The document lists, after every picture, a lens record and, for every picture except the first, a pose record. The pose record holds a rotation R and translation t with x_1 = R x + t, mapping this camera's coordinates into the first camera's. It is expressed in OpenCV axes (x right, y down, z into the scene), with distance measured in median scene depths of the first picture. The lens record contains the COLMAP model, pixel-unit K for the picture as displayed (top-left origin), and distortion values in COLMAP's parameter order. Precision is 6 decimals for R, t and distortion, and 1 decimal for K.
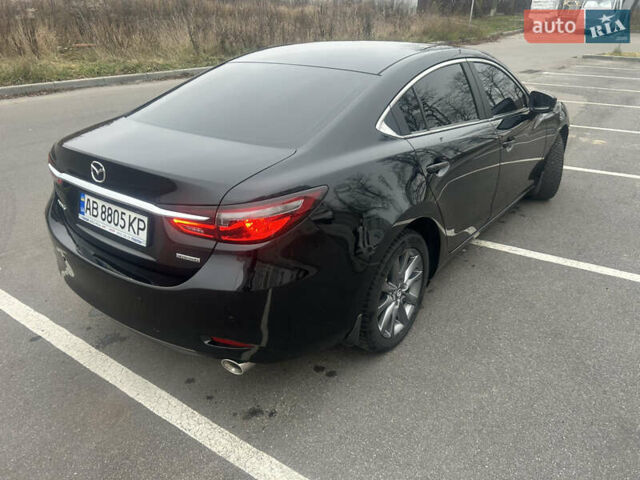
lens RADIAL K [[481.3, 0, 322.3], [0, 481.3, 239.8], [0, 0, 1]] dist [0.040920, -0.040714]
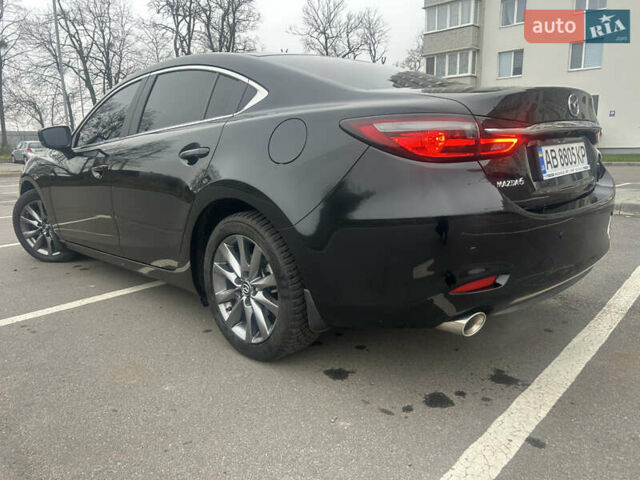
lens RADIAL K [[482.1, 0, 320.0], [0, 482.1, 240.0], [0, 0, 1]] dist [0.039210, -0.039983]
pose [[0.128166, -0.209548, 0.969362, -1.331486], [0.444132, 0.886062, 0.132819, -0.224364], [-0.886747, 0.413502, 0.206630, 1.201427]]
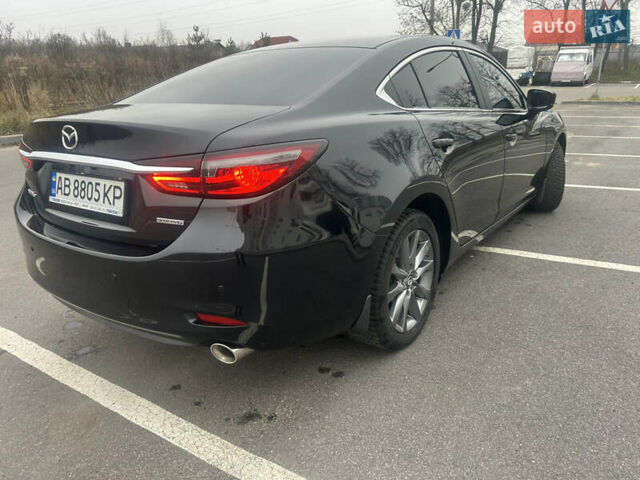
lens RADIAL K [[482.1, 0, 320.0], [0, 482.1, 240.0], [0, 0, 1]] dist [0.039210, -0.039983]
pose [[0.999245, -0.036787, 0.012478, -0.017694], [0.038025, 0.991979, -0.120548, 0.153468], [-0.007944, 0.120931, 0.992629, 0.115916]]
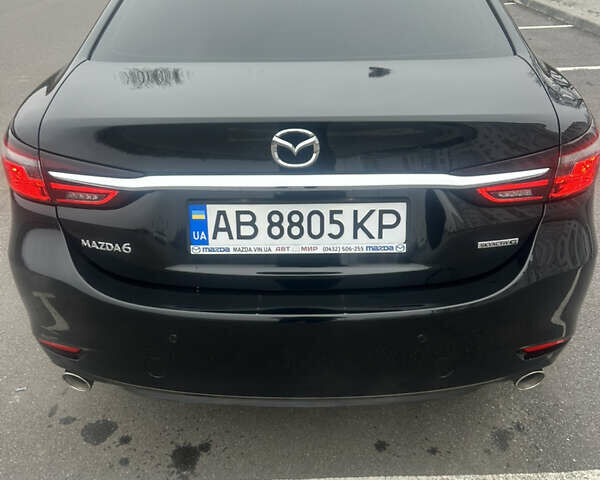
lens RADIAL K [[604.2, 0, 300.0], [0, 604.2, 240.0], [0, 0, 1]] dist [0.113578, -0.275810]
pose [[0.804071, -0.292892, 0.517381, -0.744938], [0.260370, 0.955819, 0.136448, -0.118563], [-0.534487, 0.024996, 0.844807, 0.382727]]
